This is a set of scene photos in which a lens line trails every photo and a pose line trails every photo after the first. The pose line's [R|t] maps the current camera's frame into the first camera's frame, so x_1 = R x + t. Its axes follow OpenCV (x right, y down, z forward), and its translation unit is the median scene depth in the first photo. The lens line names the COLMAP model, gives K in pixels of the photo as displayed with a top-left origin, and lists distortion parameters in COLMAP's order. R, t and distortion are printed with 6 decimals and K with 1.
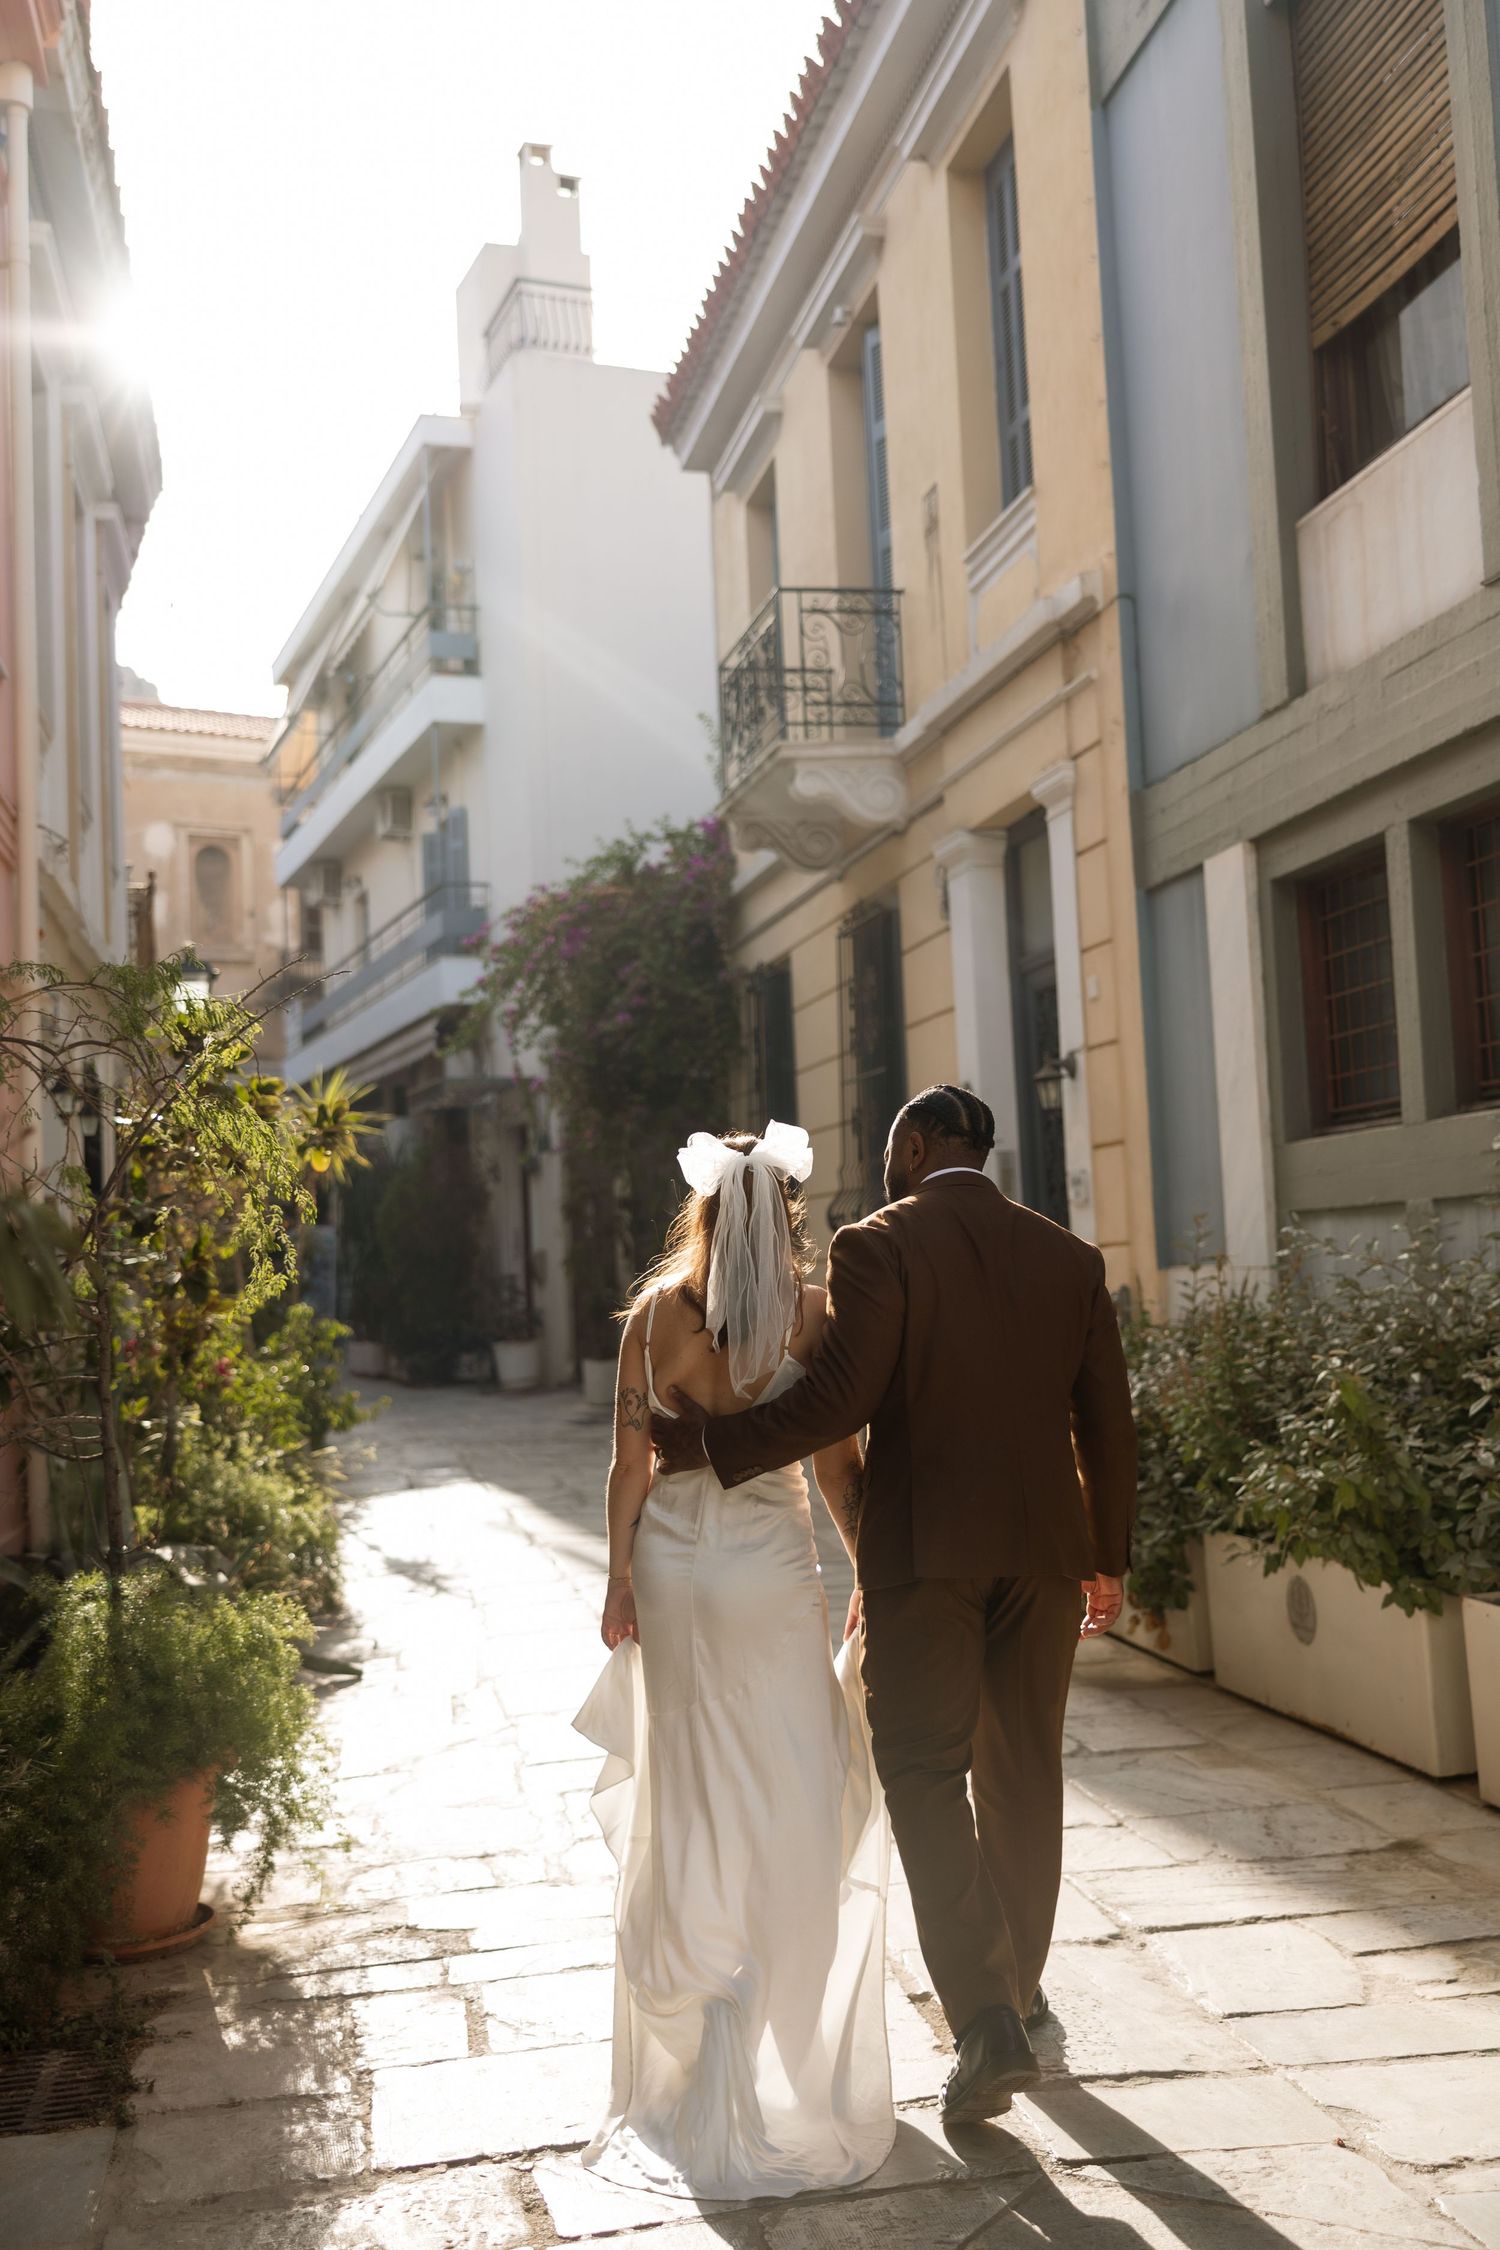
lens RADIAL K [[2364.8, 0, 730.8], [0, 2364.8, 1079.3], [0, 0, 1]] dist [0.007774, 0.000000]
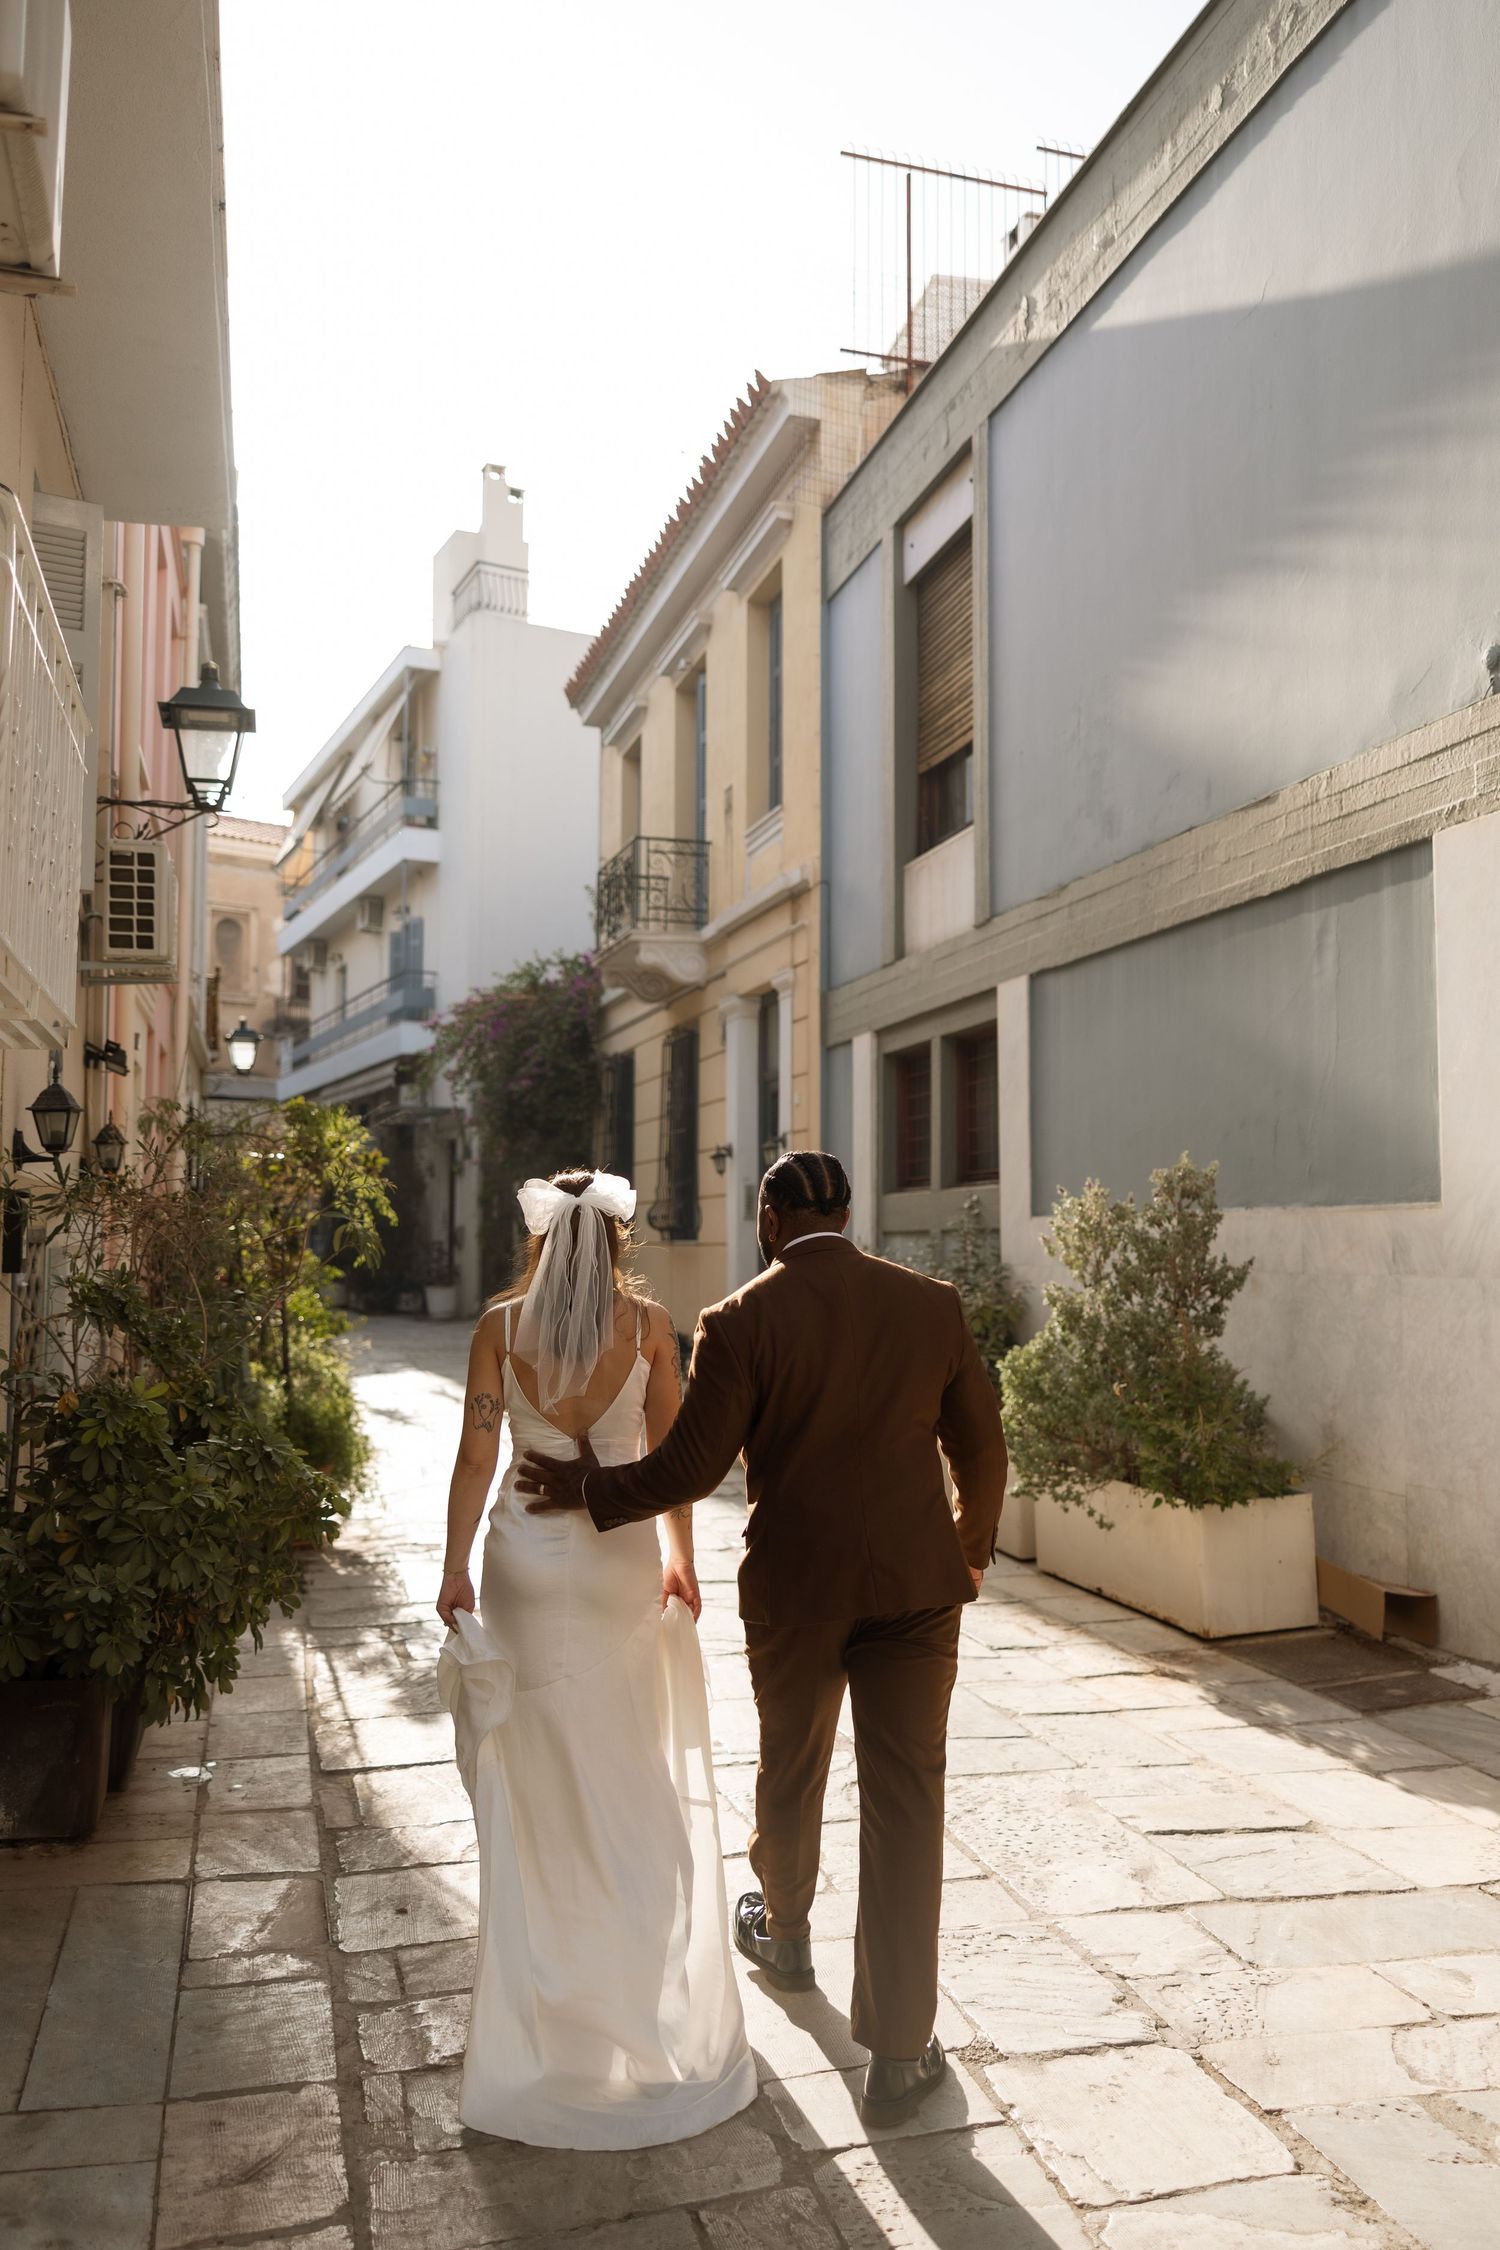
lens RADIAL K [[1803.8, 0, 797.6], [0, 1803.8, 1136.5], [0, 0, 1]] dist [0.013592, -0.003727]
pose [[0.992806, 0.051564, 0.108063, 0.005832], [-0.053729, 0.998407, 0.017217, -0.021331], [-0.107003, -0.022899, 0.993995, -0.217959]]
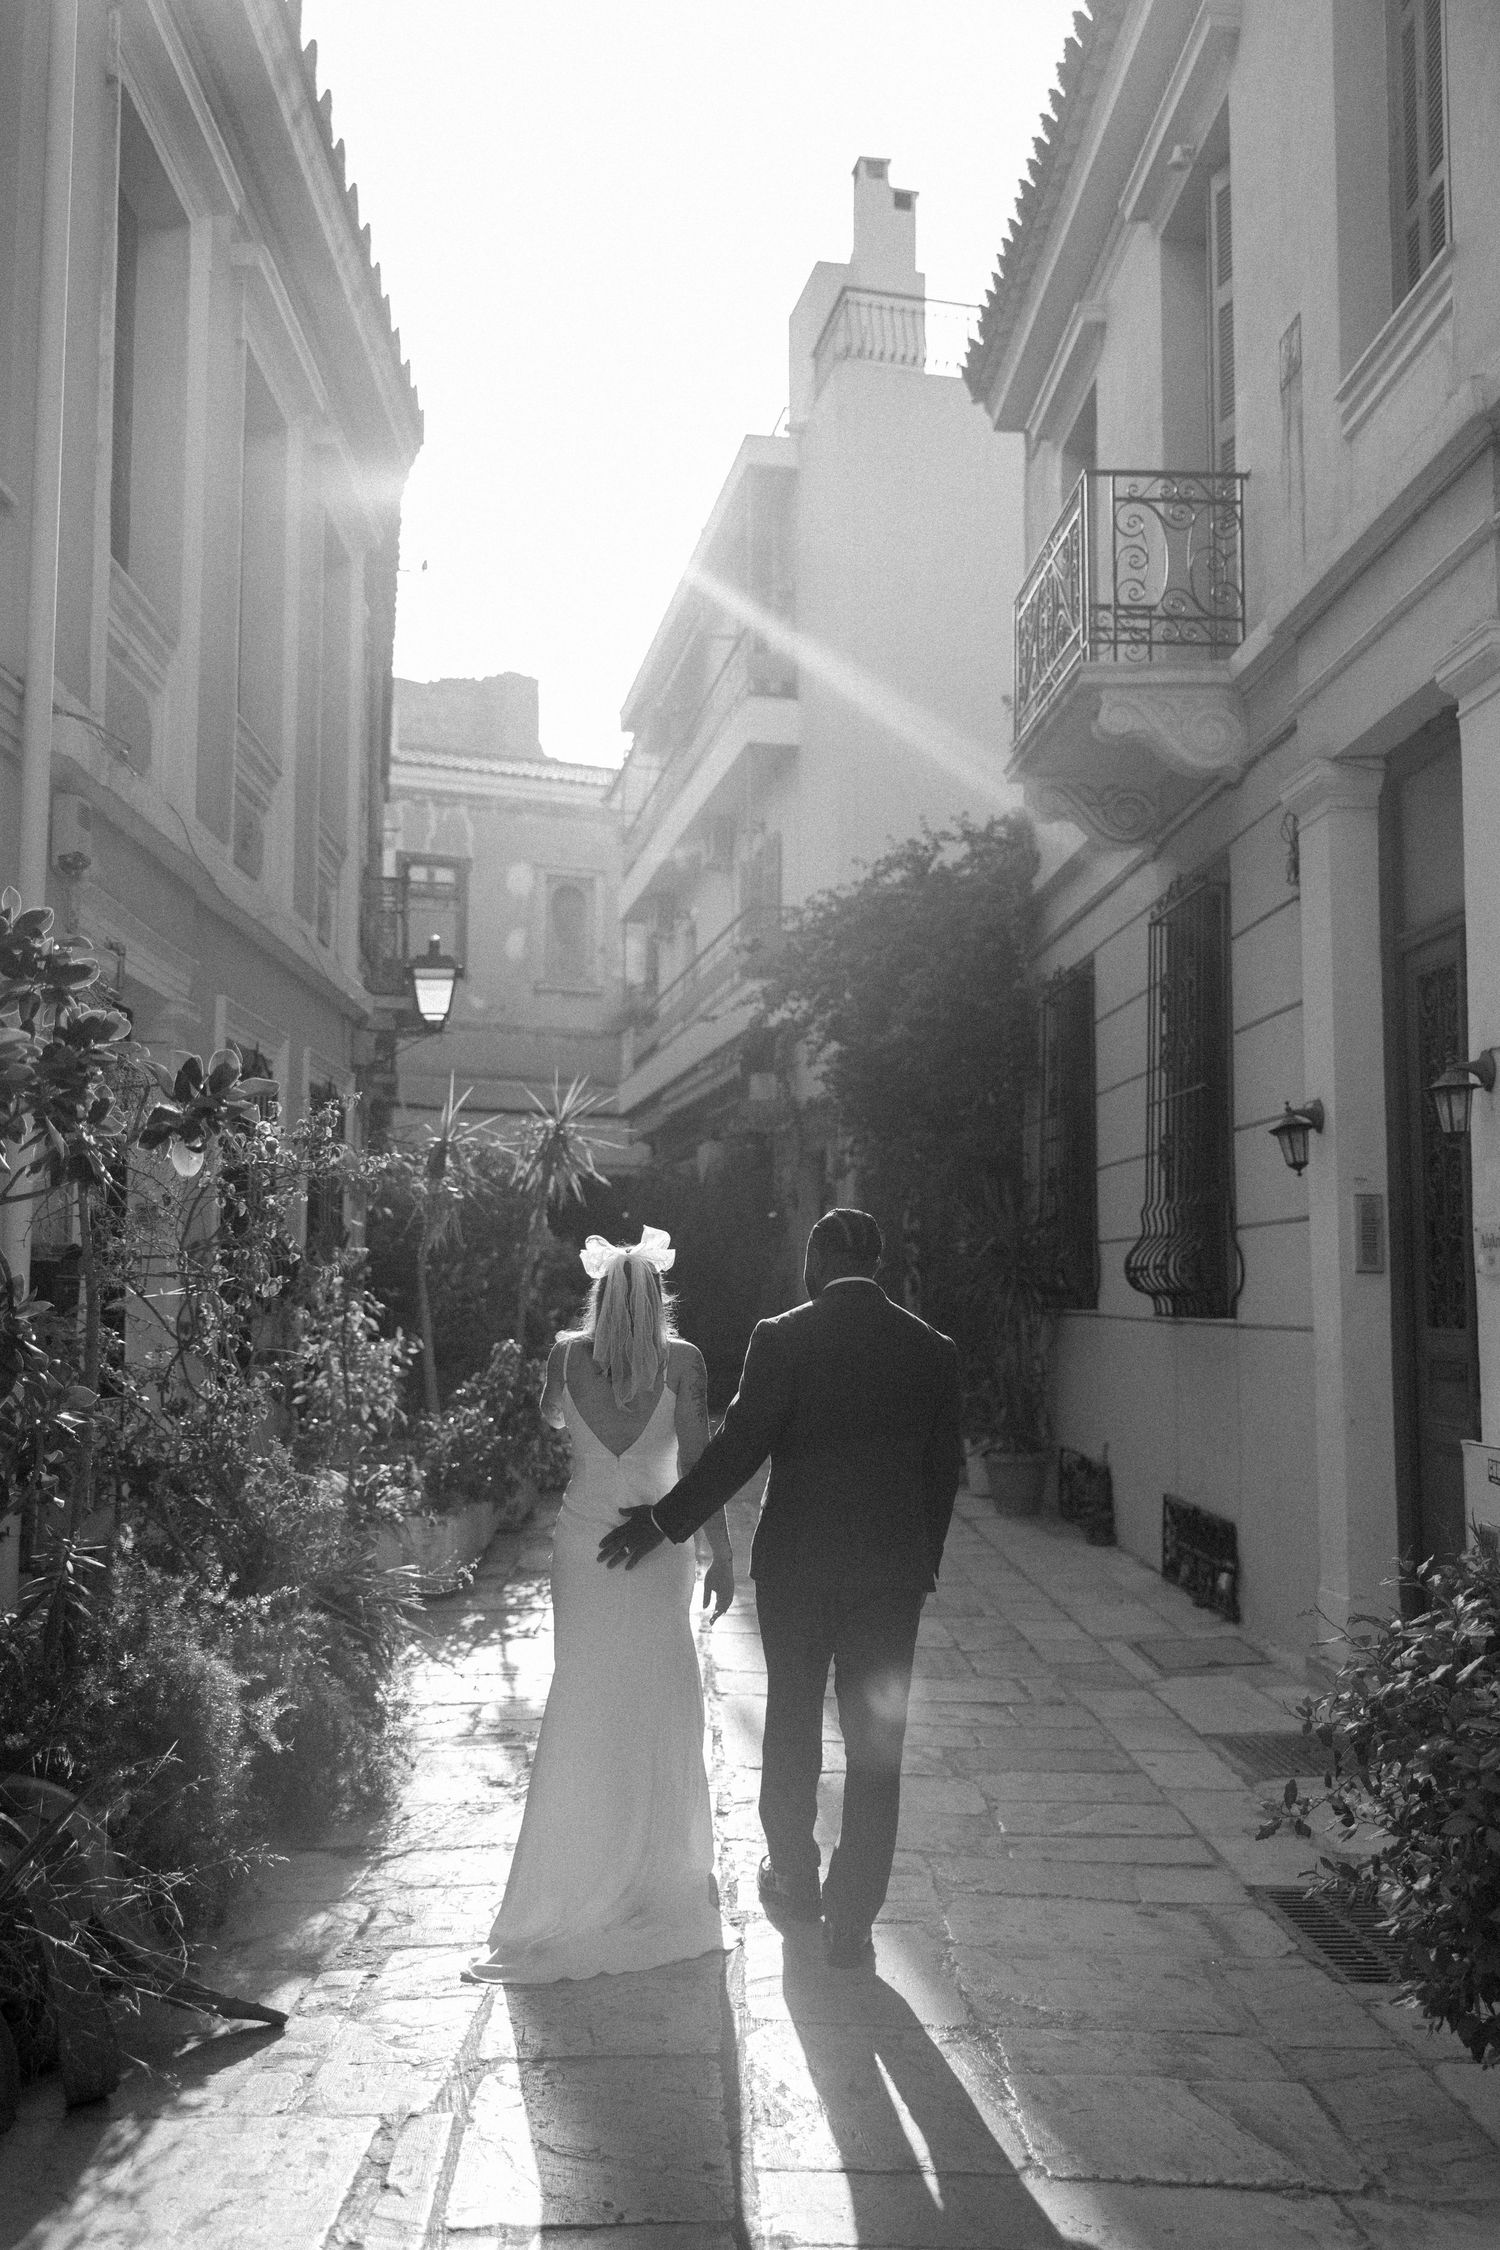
lens RADIAL K [[2040.5, 0, 738.1], [0, 2040.5, 1110.7], [0, 0, 1]] dist [0.011804, 0.020563]
pose [[0.987121, 0.032231, -0.156698, 0.015486], [-0.033060, 0.999450, -0.002687, 0.009317], [0.156525, 0.007833, 0.987643, 0.250636]]
